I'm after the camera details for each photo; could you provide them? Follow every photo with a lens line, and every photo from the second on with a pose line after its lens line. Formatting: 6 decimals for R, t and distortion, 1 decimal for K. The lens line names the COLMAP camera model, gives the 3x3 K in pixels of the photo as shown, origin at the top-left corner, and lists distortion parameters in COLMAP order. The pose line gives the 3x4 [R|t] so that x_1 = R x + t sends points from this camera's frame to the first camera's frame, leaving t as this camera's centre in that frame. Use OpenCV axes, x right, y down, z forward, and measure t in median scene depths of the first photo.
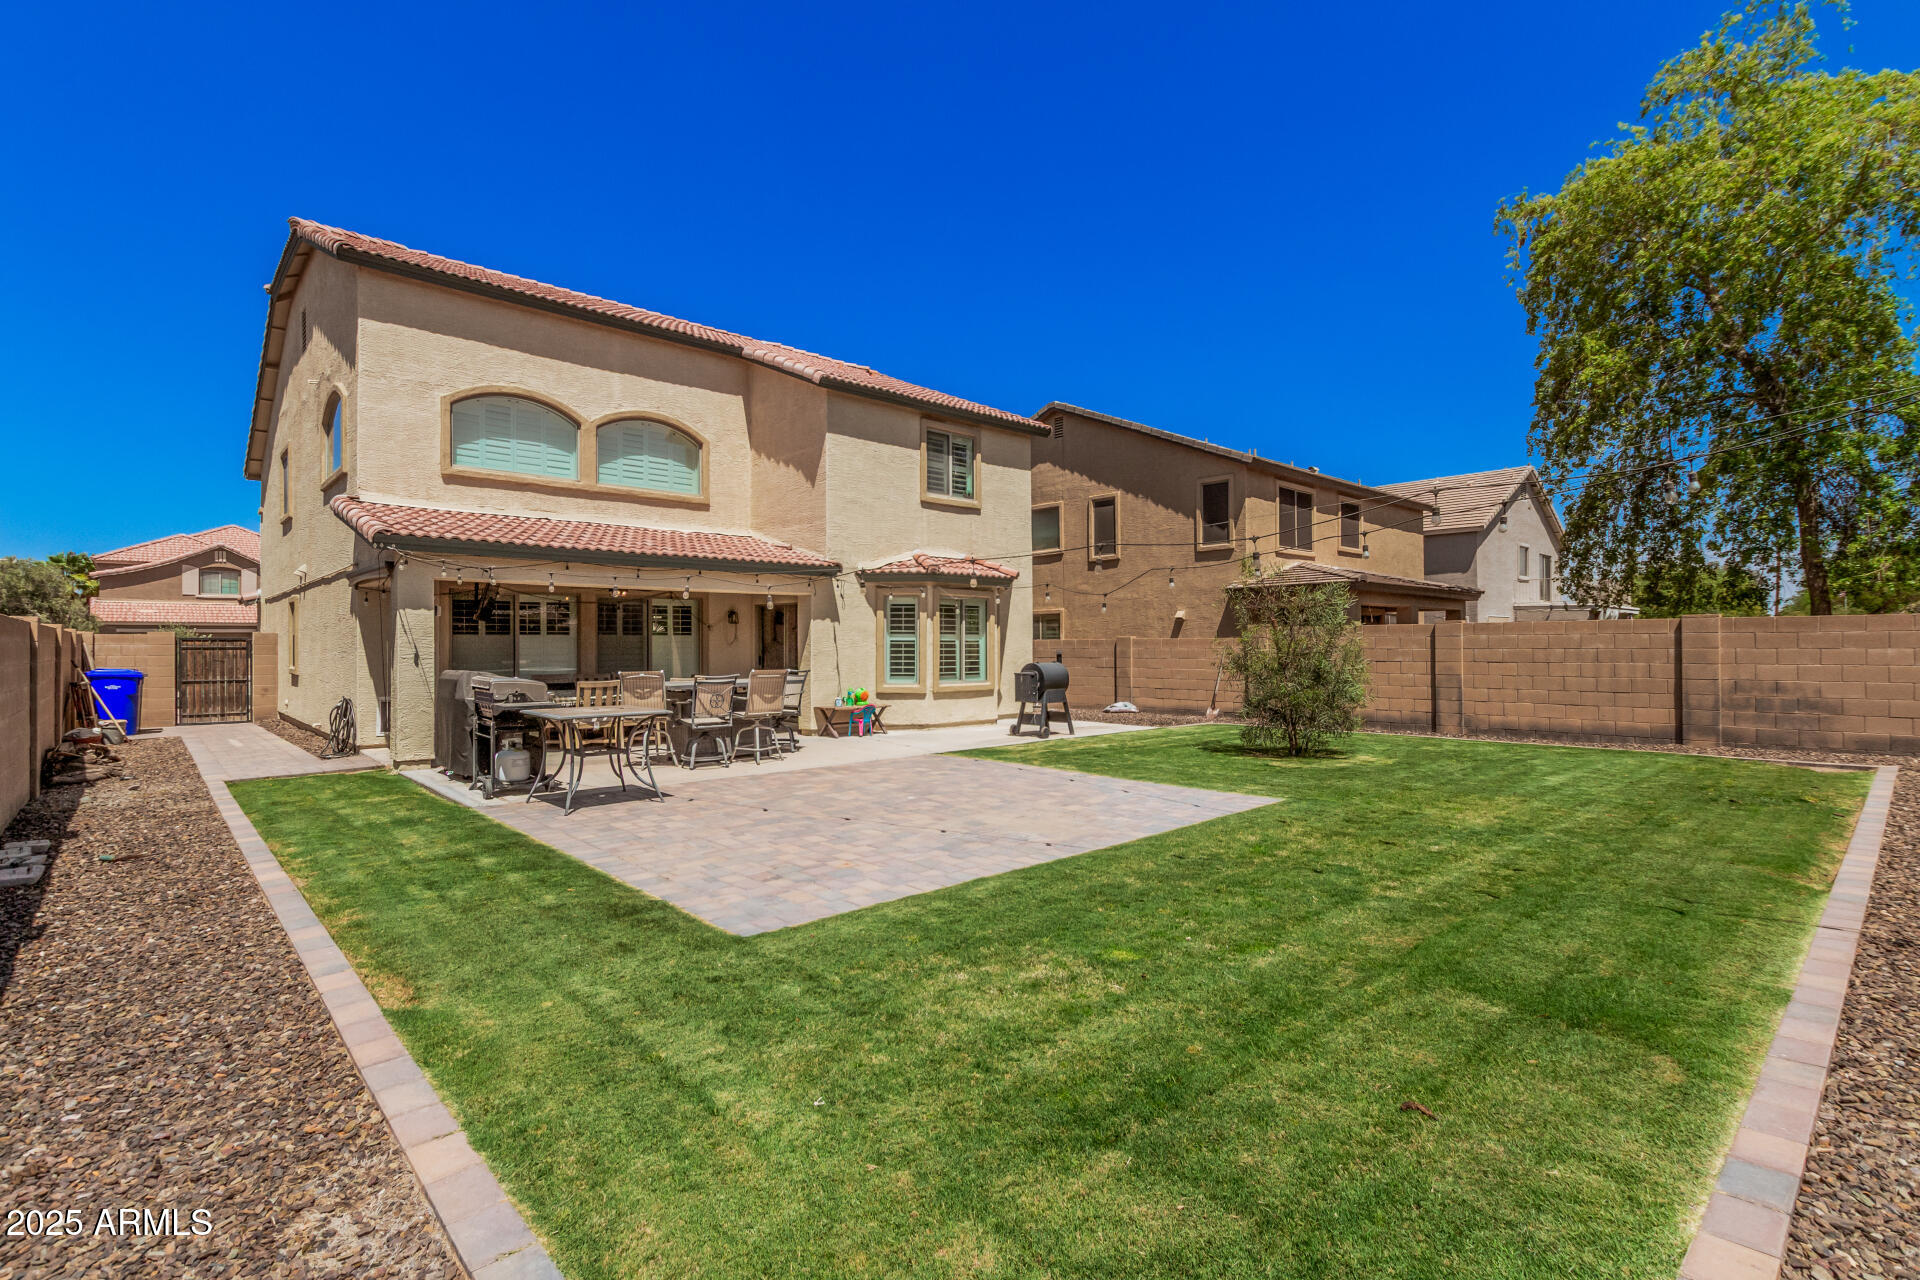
lens RADIAL K [[882.6, 0, 953.9], [0, 882.6, 642.8], [0, 0, 1]] dist [0.001117, -0.000018]
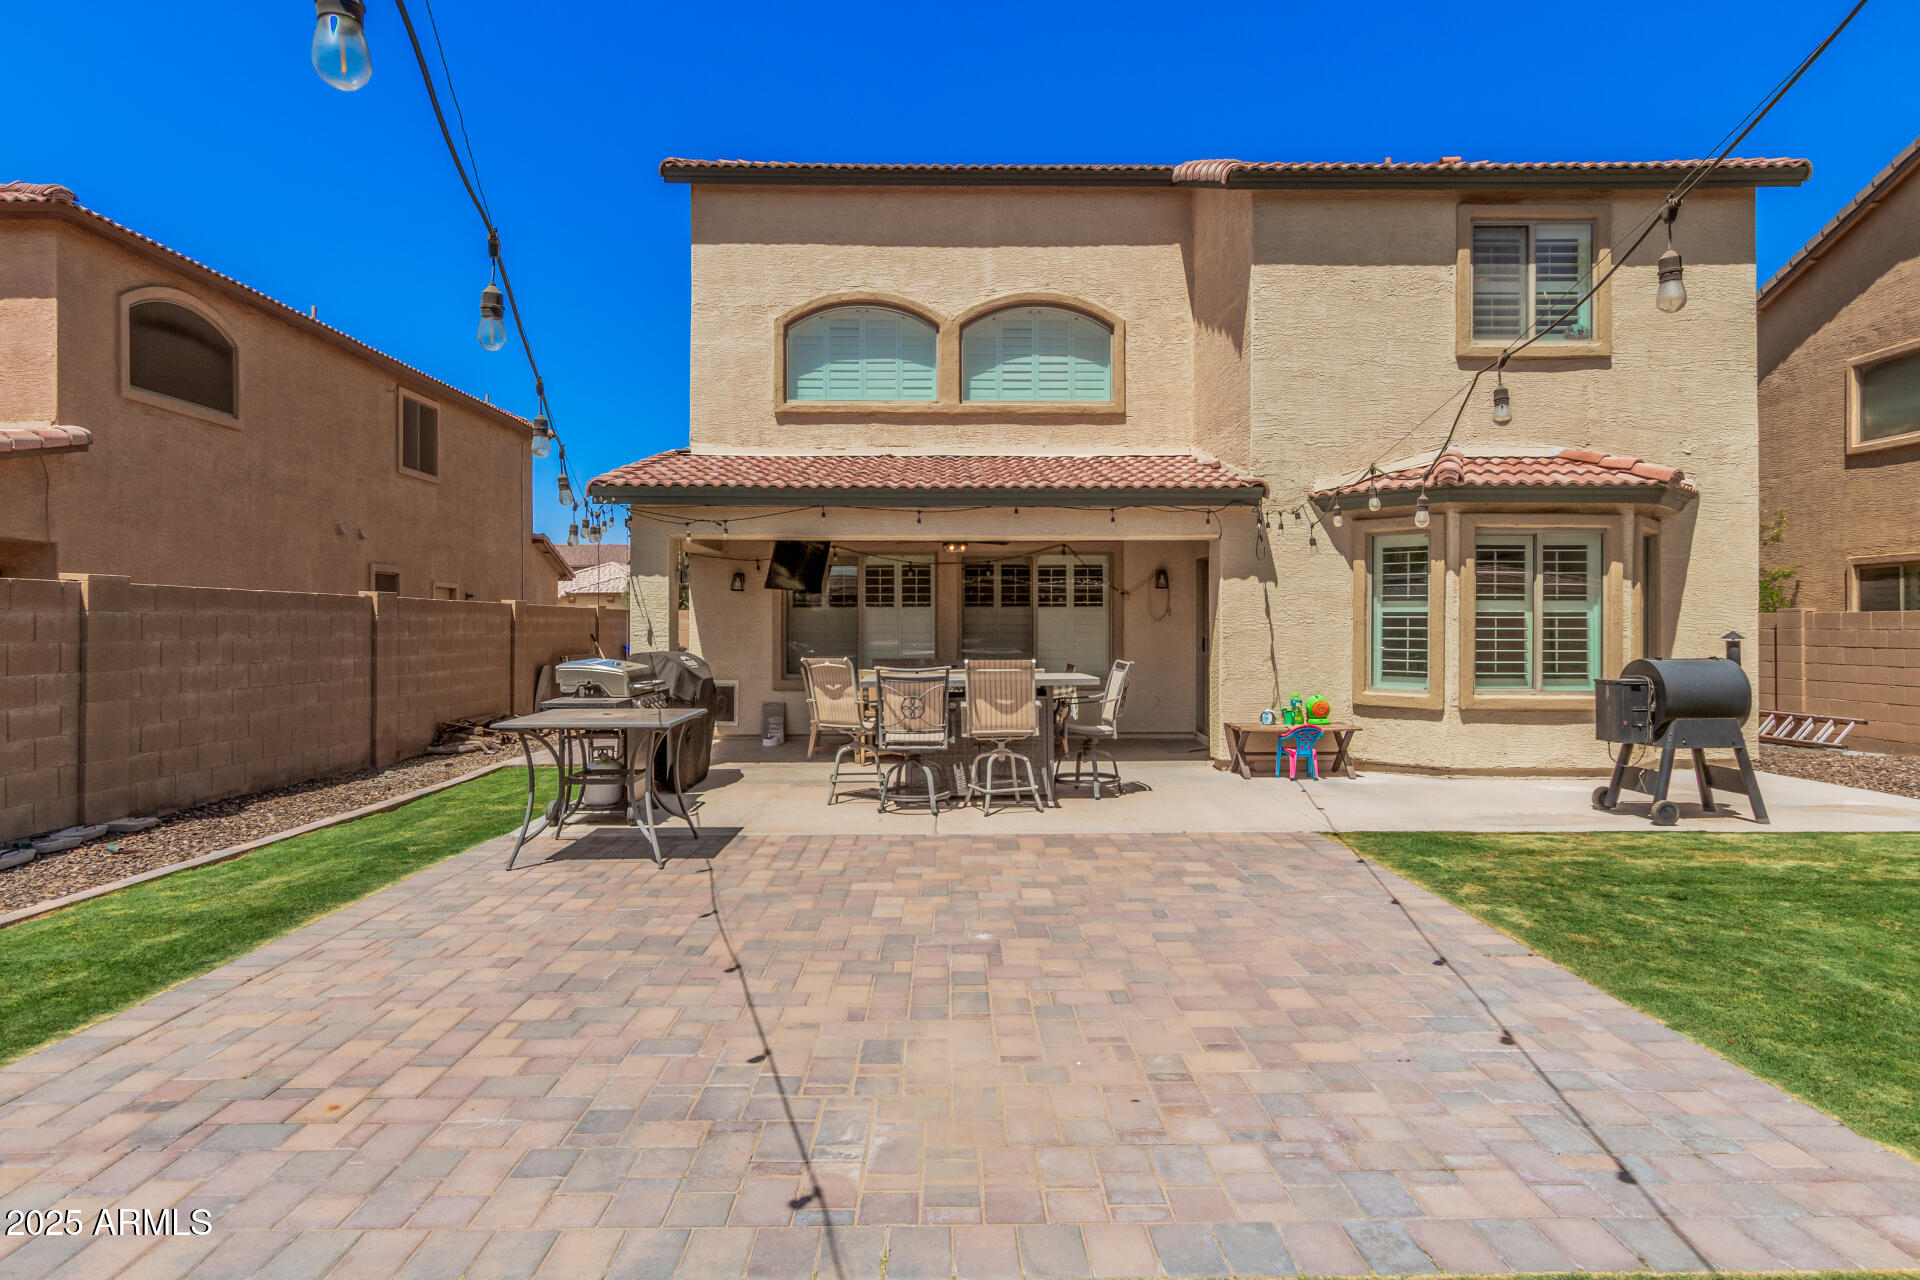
lens RADIAL K [[1066.8, 0, 955.5], [0, 1066.8, 621.7], [0, 0, 1]] dist [0.004668, -0.001493]
pose [[0.741497, 0.002491, -0.670952, 0.187478], [-0.000114, 0.999994, 0.003588, 0.000913], [0.670956, -0.002584, 0.741492, 0.320116]]
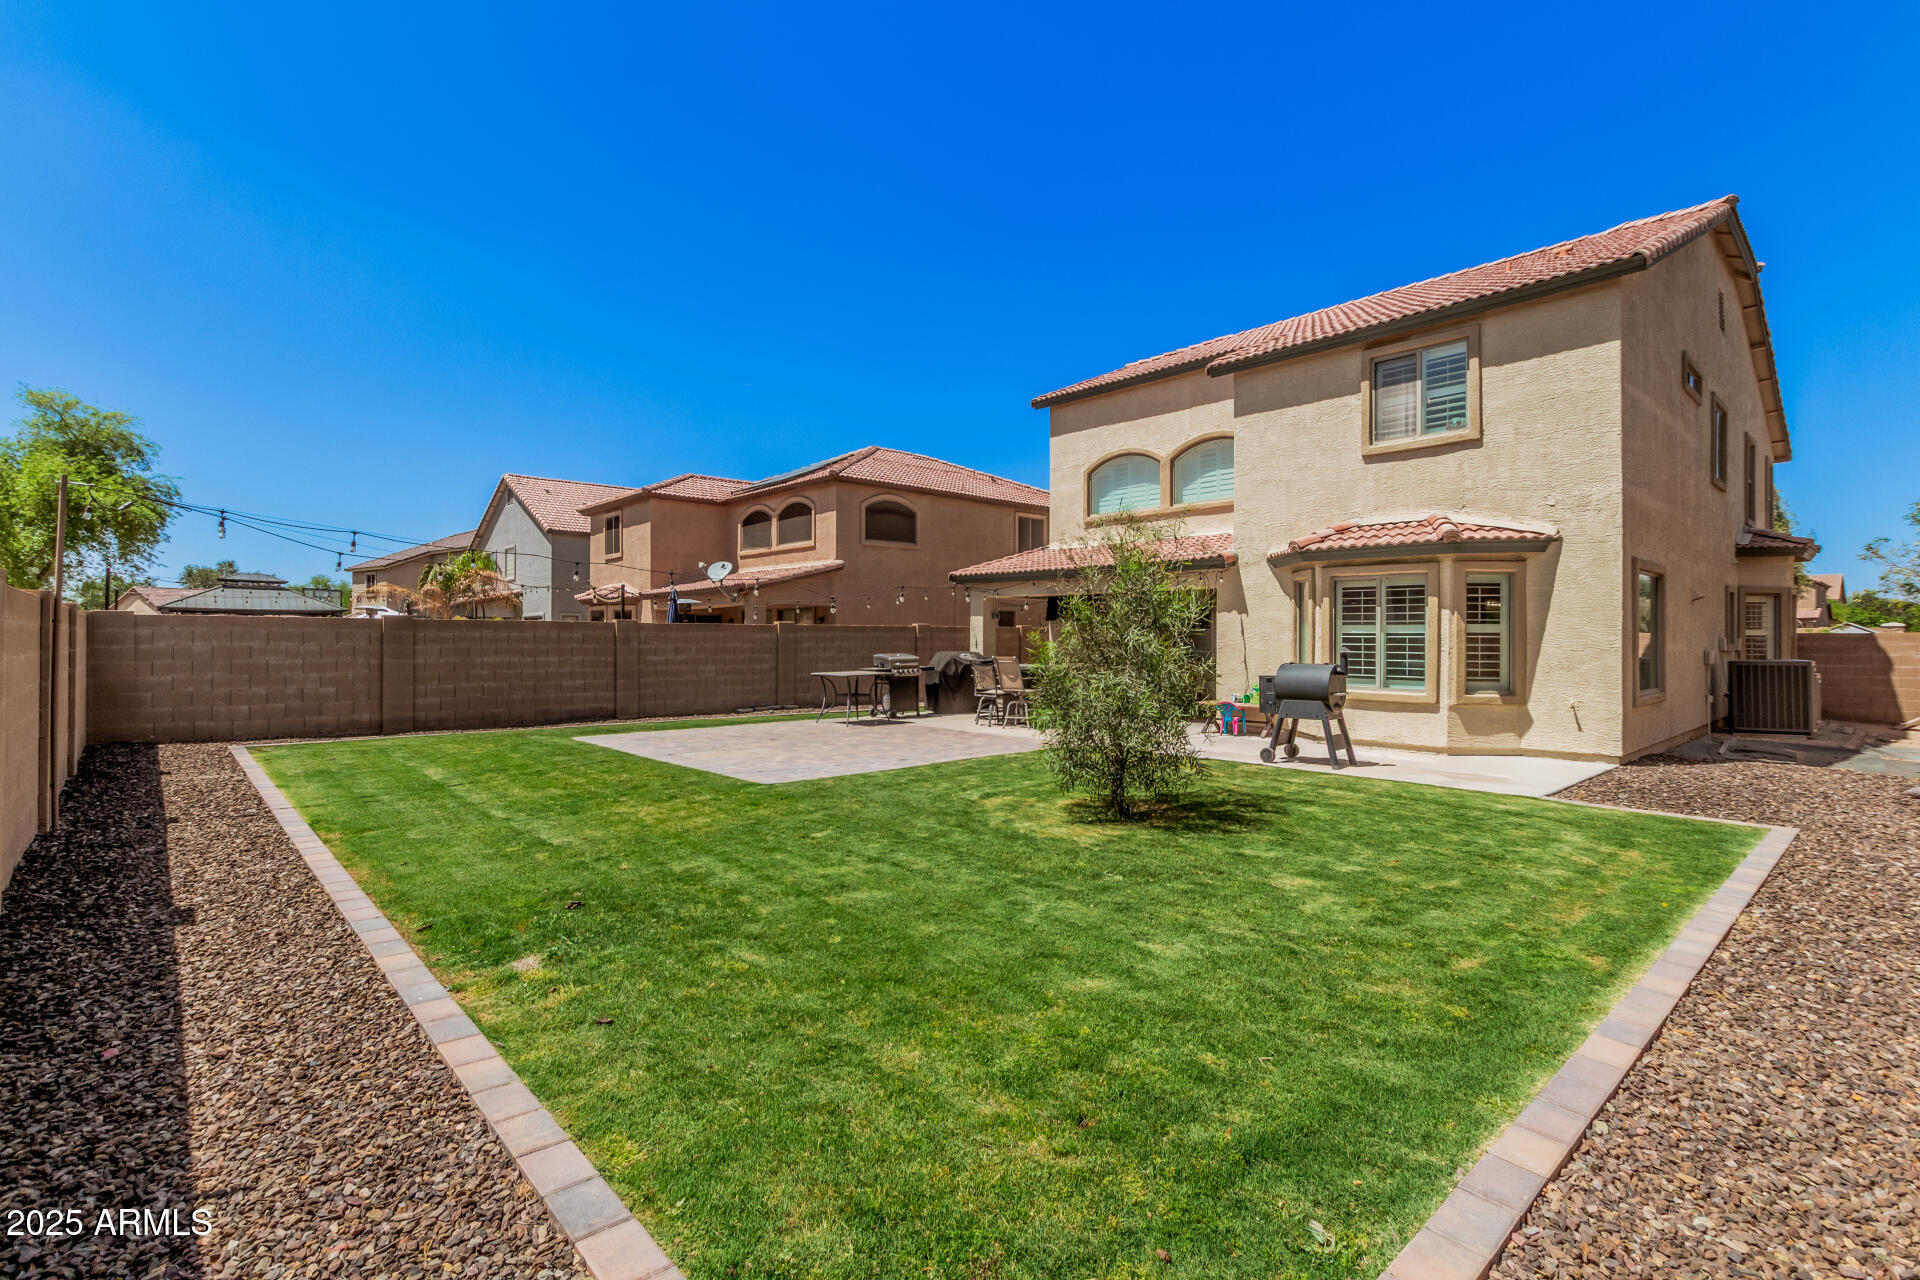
lens RADIAL K [[882.6, 0, 955.8], [0, 882.6, 635.2], [0, 0, 1]] dist [0.001117, -0.000018]
pose [[-0.008860, 0.004927, -0.999949, 0.804146], [0.004115, 0.999980, 0.004891, -0.006335], [0.999952, -0.004071, -0.008880, 0.684144]]
